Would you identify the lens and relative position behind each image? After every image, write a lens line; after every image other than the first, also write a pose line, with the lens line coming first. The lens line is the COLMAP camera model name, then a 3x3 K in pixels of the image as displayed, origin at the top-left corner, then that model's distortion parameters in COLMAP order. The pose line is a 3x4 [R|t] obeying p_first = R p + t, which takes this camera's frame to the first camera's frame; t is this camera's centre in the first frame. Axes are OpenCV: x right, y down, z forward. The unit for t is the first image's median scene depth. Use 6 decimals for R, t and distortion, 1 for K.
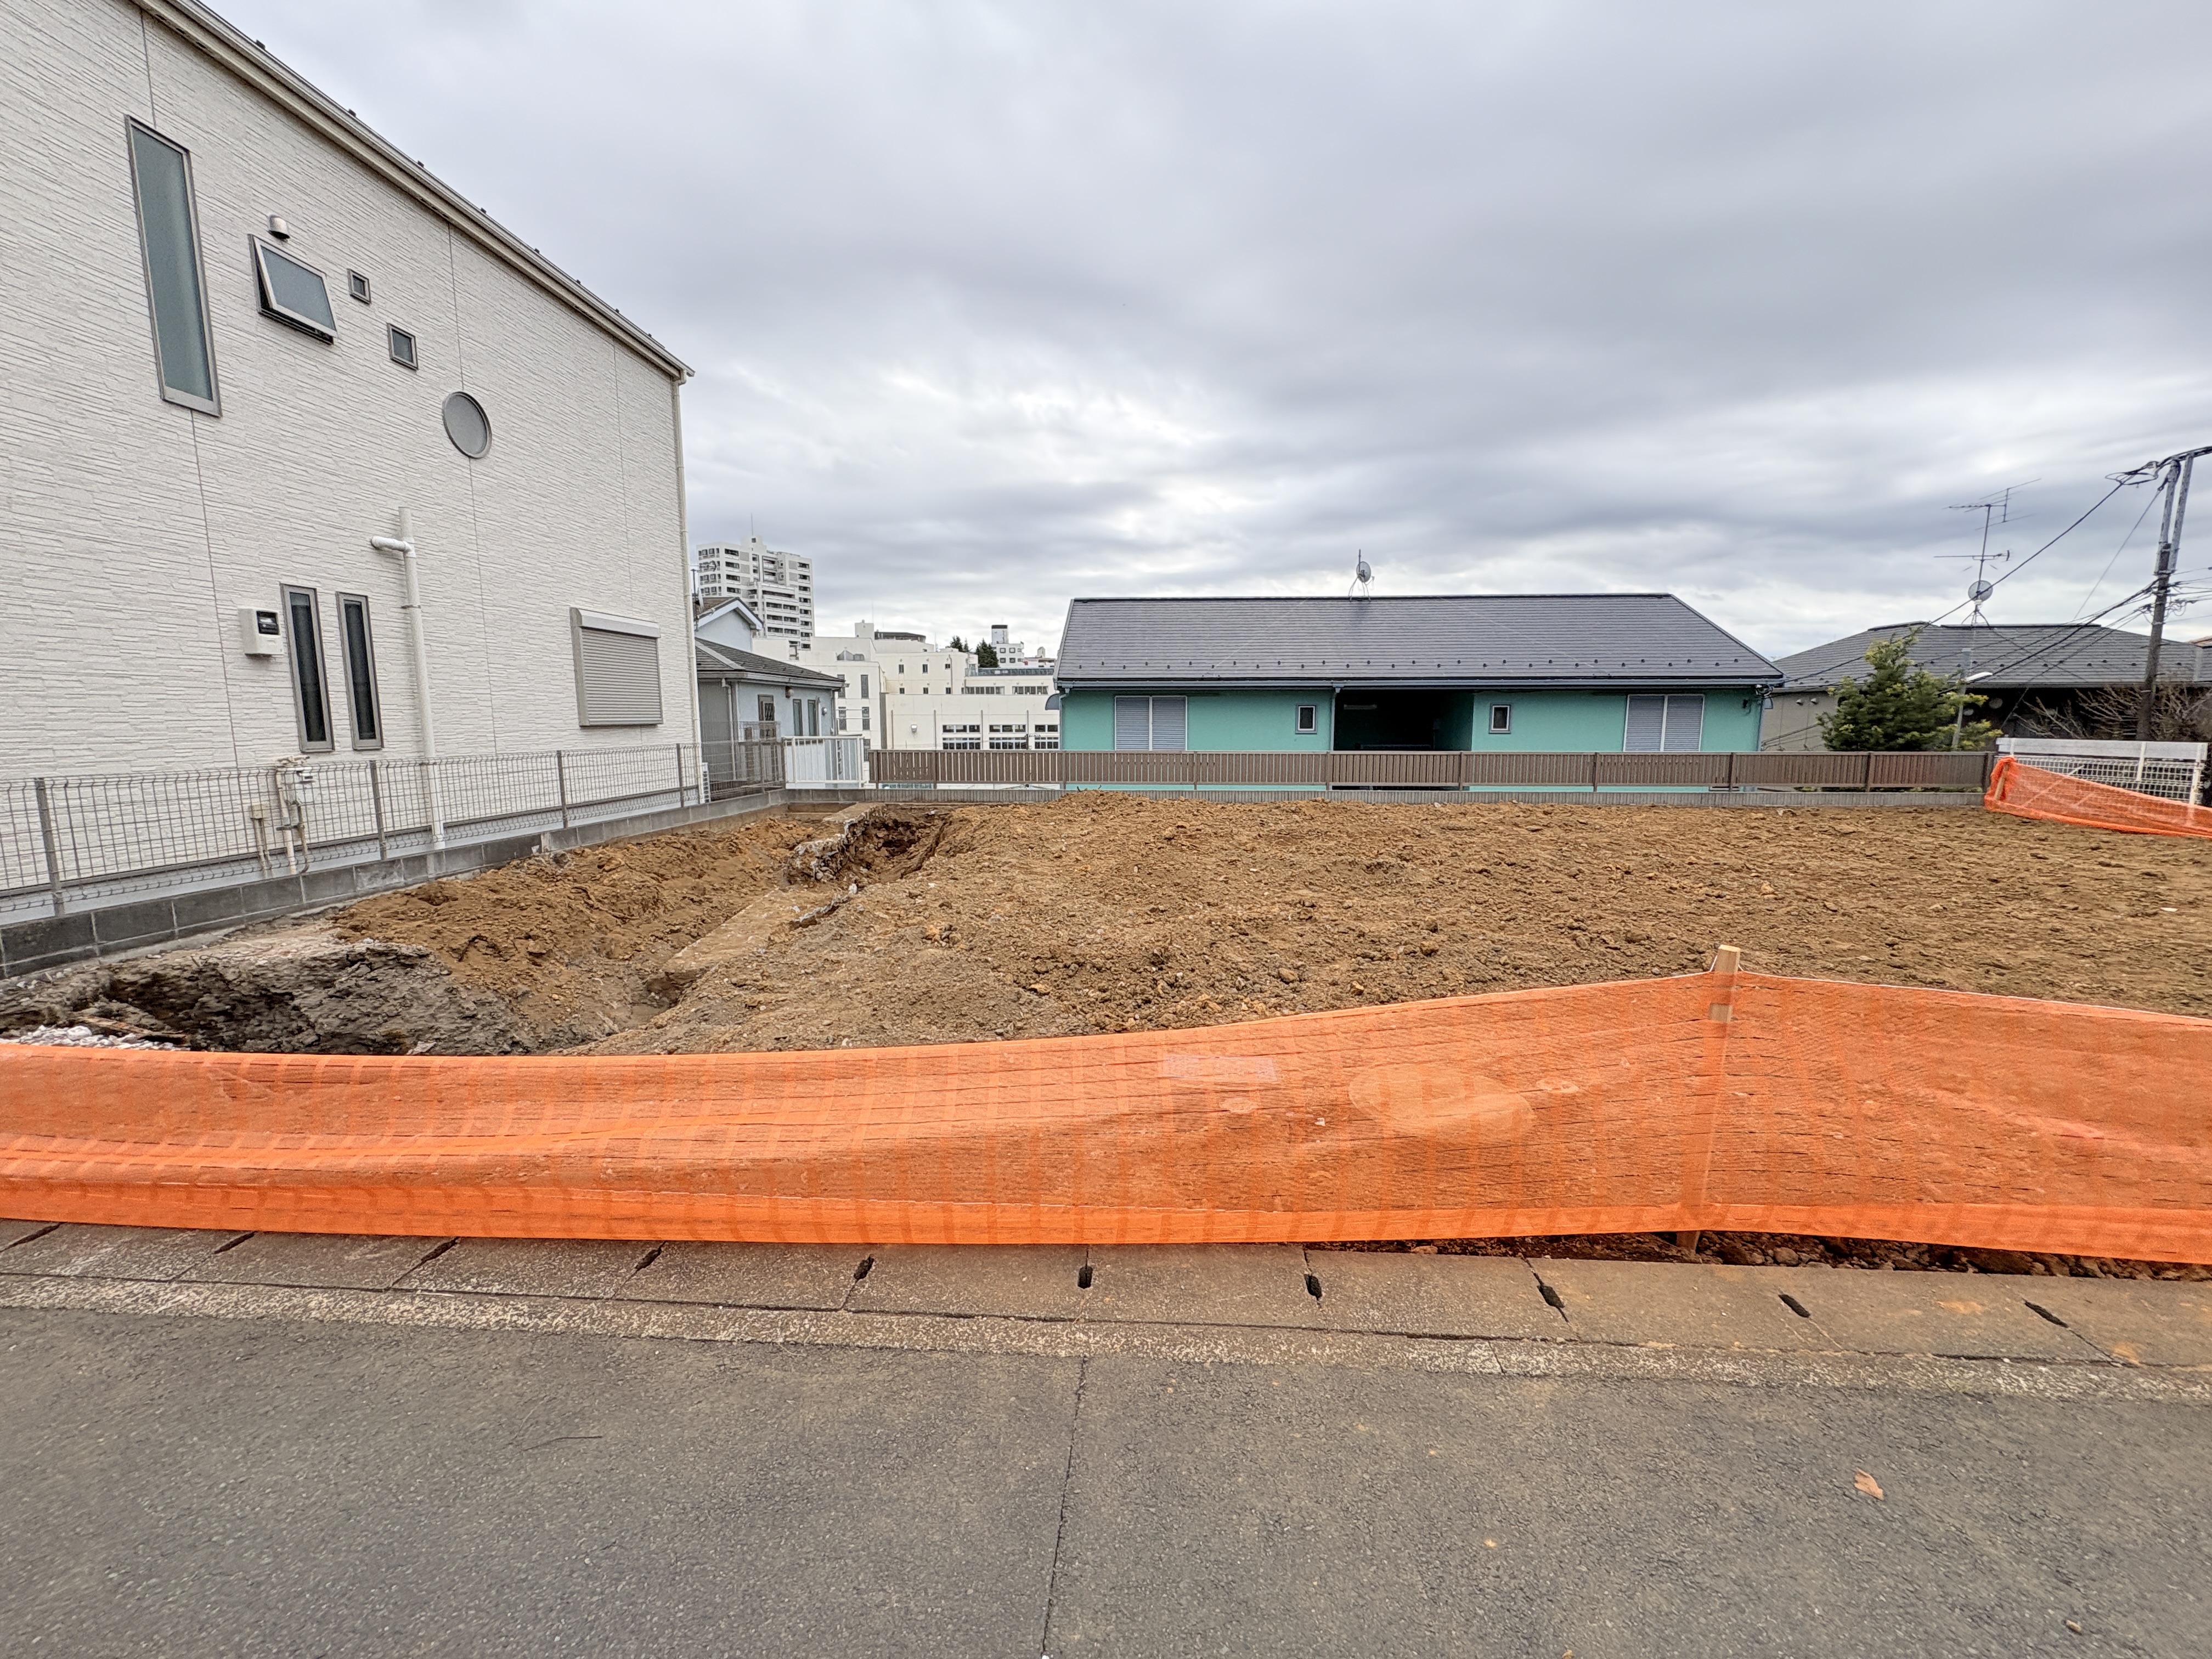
lens RADIAL K [[883.2, 0, 1107.4], [0, 883.2, 834.3], [0, 0, 1]] dist [0.000612, 0.000107]
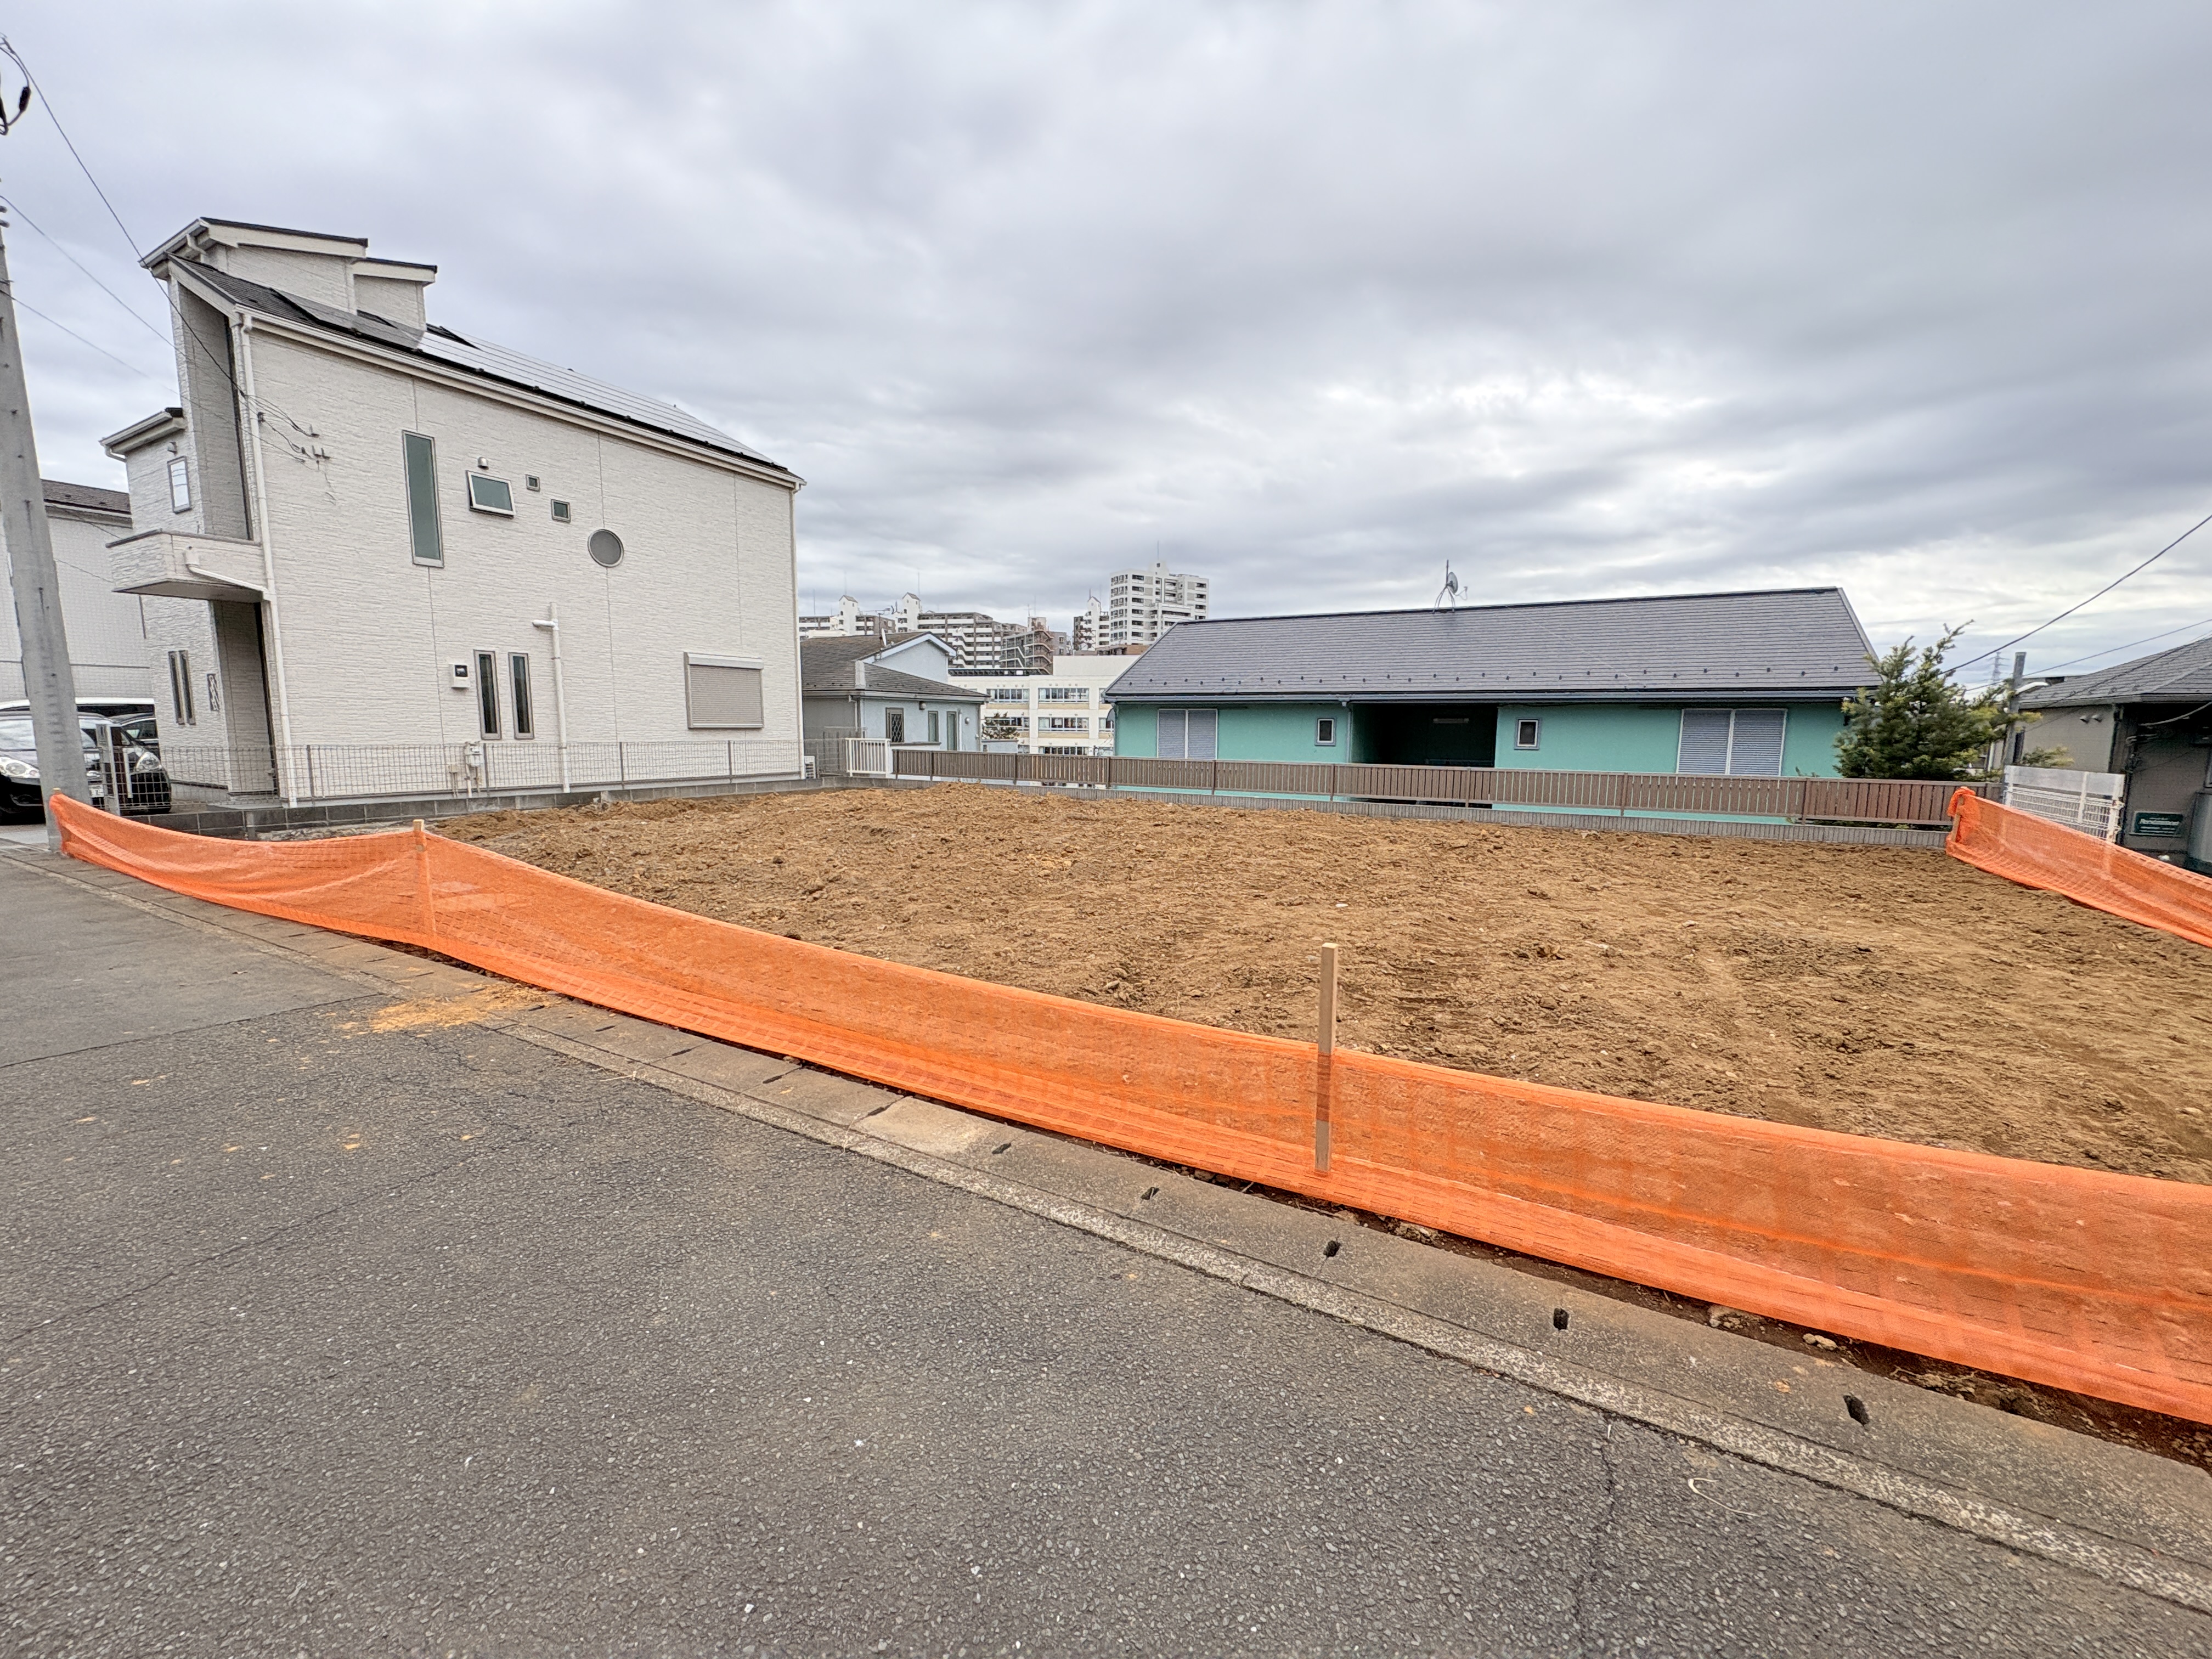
lens RADIAL K [[882.6, 0, 1106.3], [0, 882.6, 832.9], [0, 0, 1]] dist [0.000603, -0.000106]
pose [[0.898280, 0.063736, -0.434777, 0.828920], [-0.069775, 0.997561, 0.002078, 0.007472], [0.433849, 0.028470, 0.900536, -0.078552]]
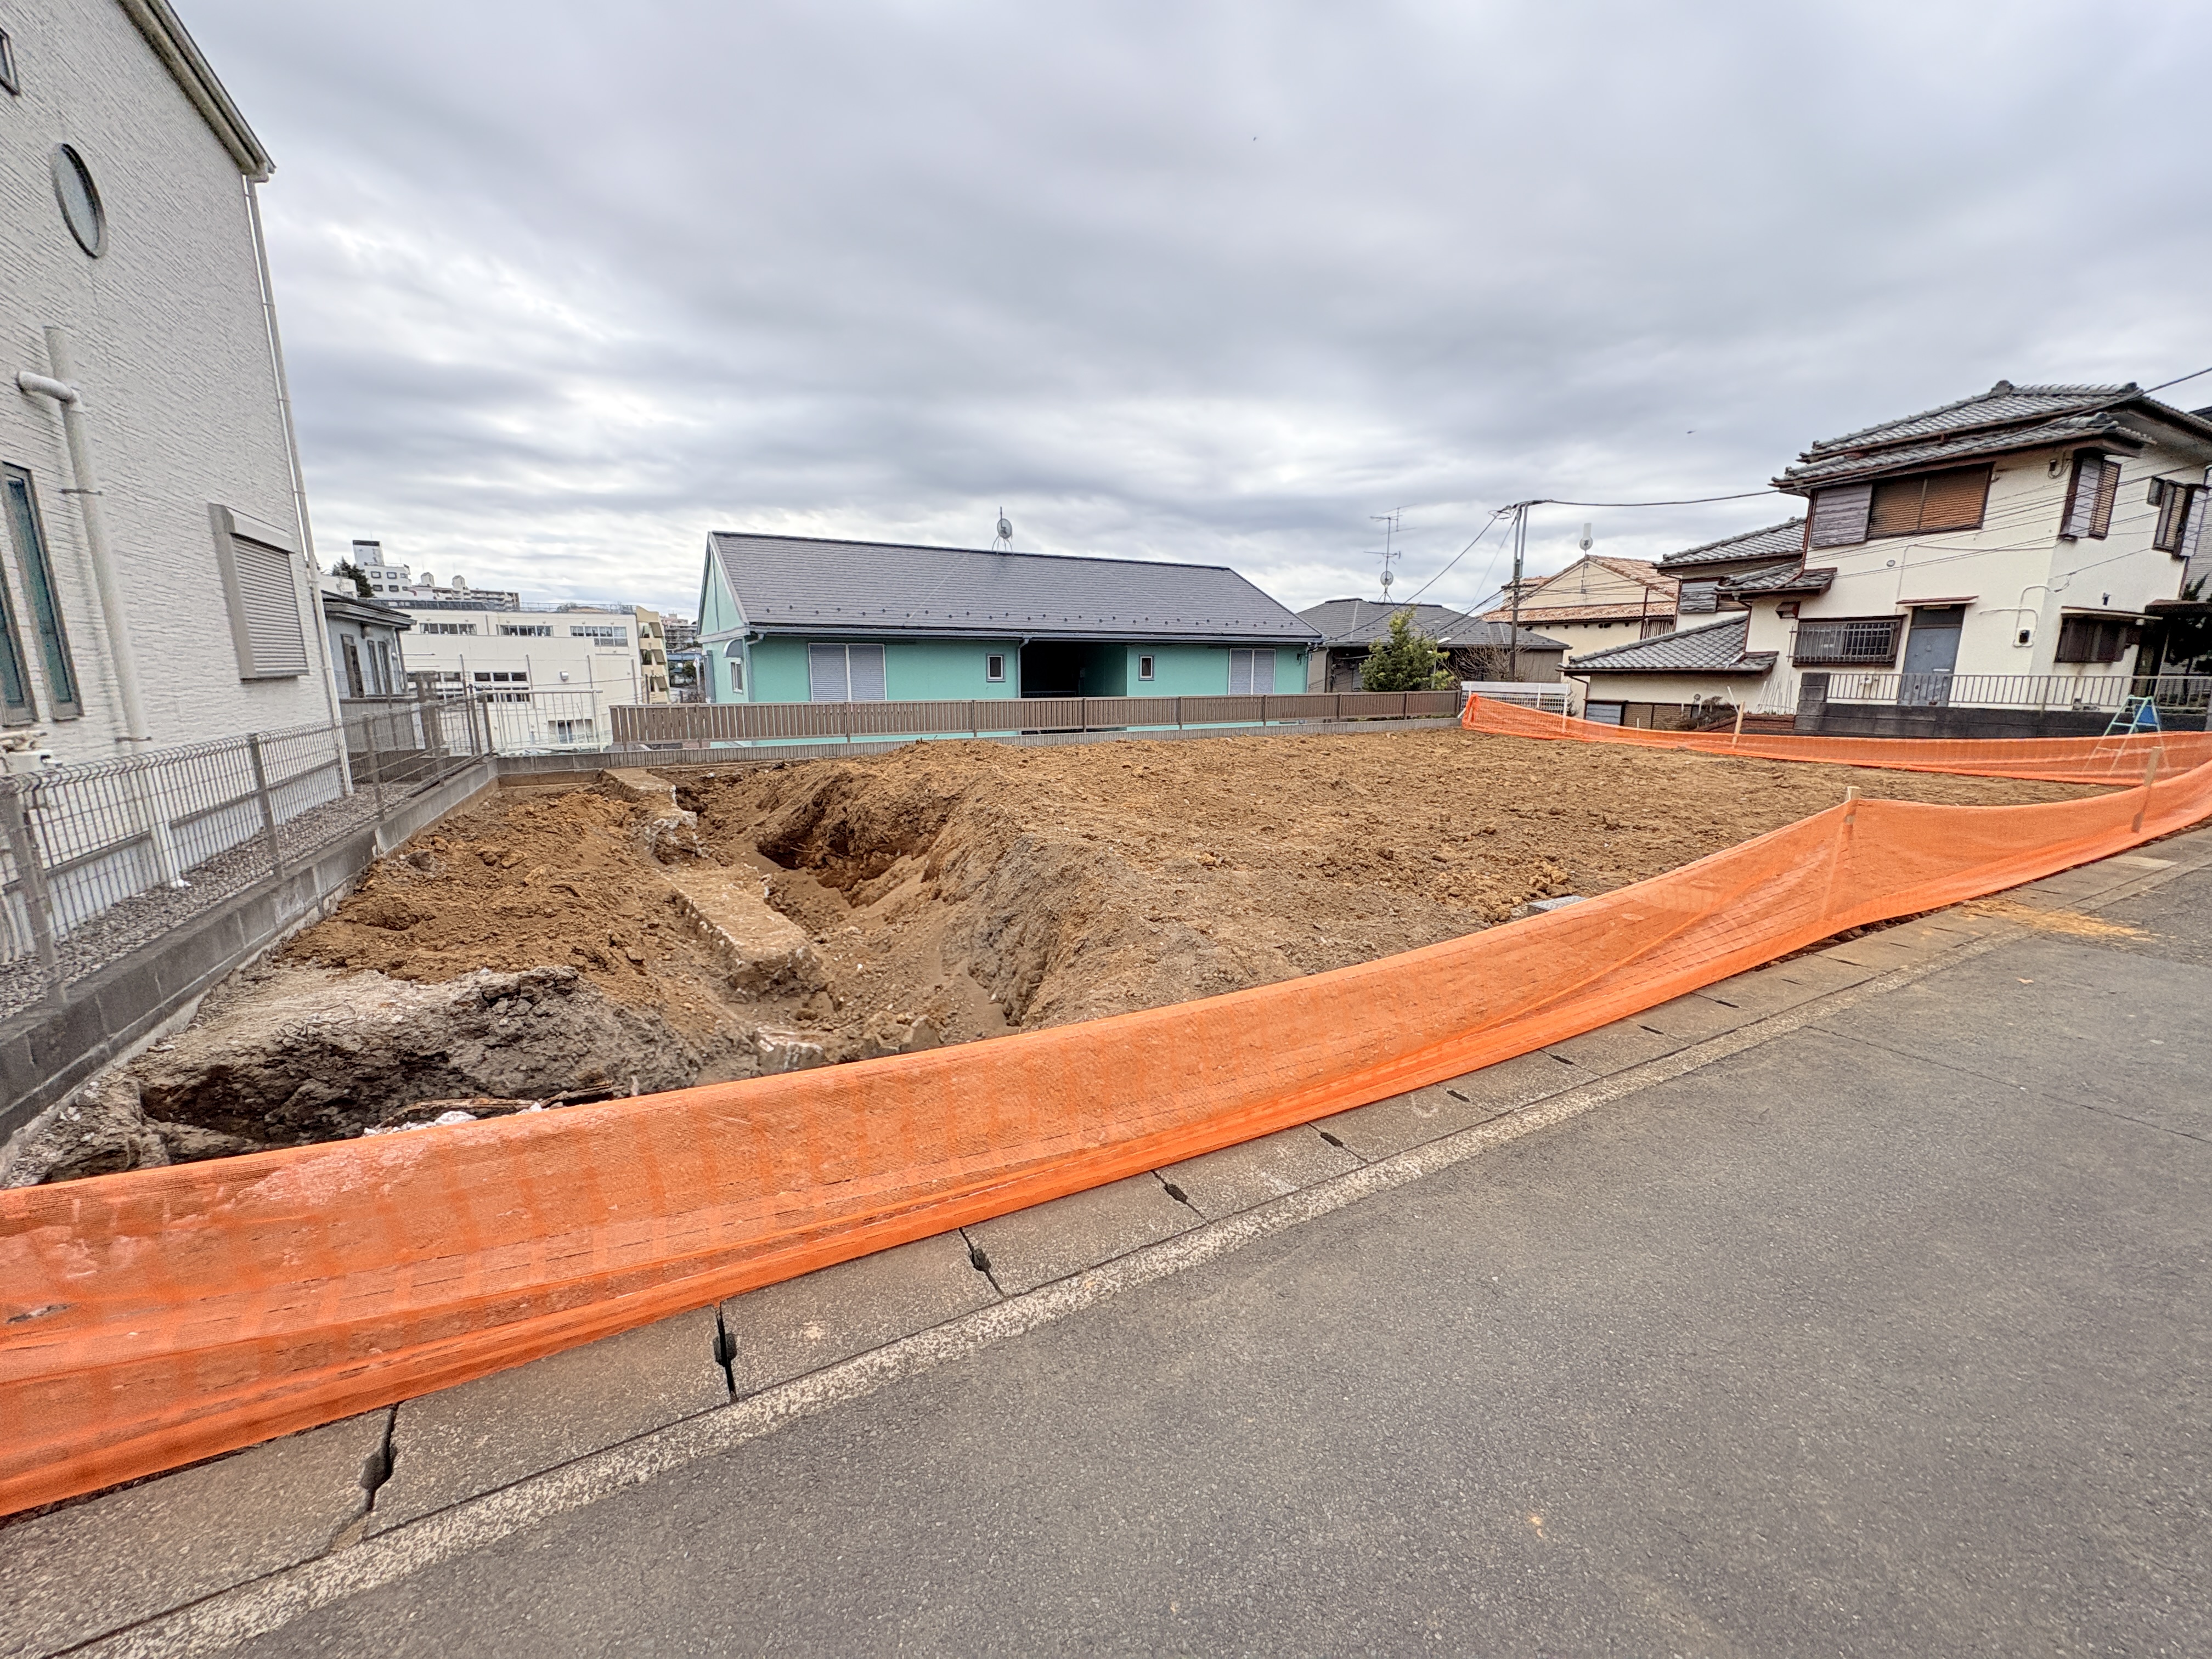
lens RADIAL K [[882.2, 0, 1109.1], [0, 882.2, 836.4], [0, 0, 1]] dist [0.001256, -0.000057]
pose [[0.838329, -0.101344, 0.535662, -0.455462], [0.068427, 0.994359, 0.081037, -0.010533], [-0.540854, -0.031282, 0.840535, 0.051586]]
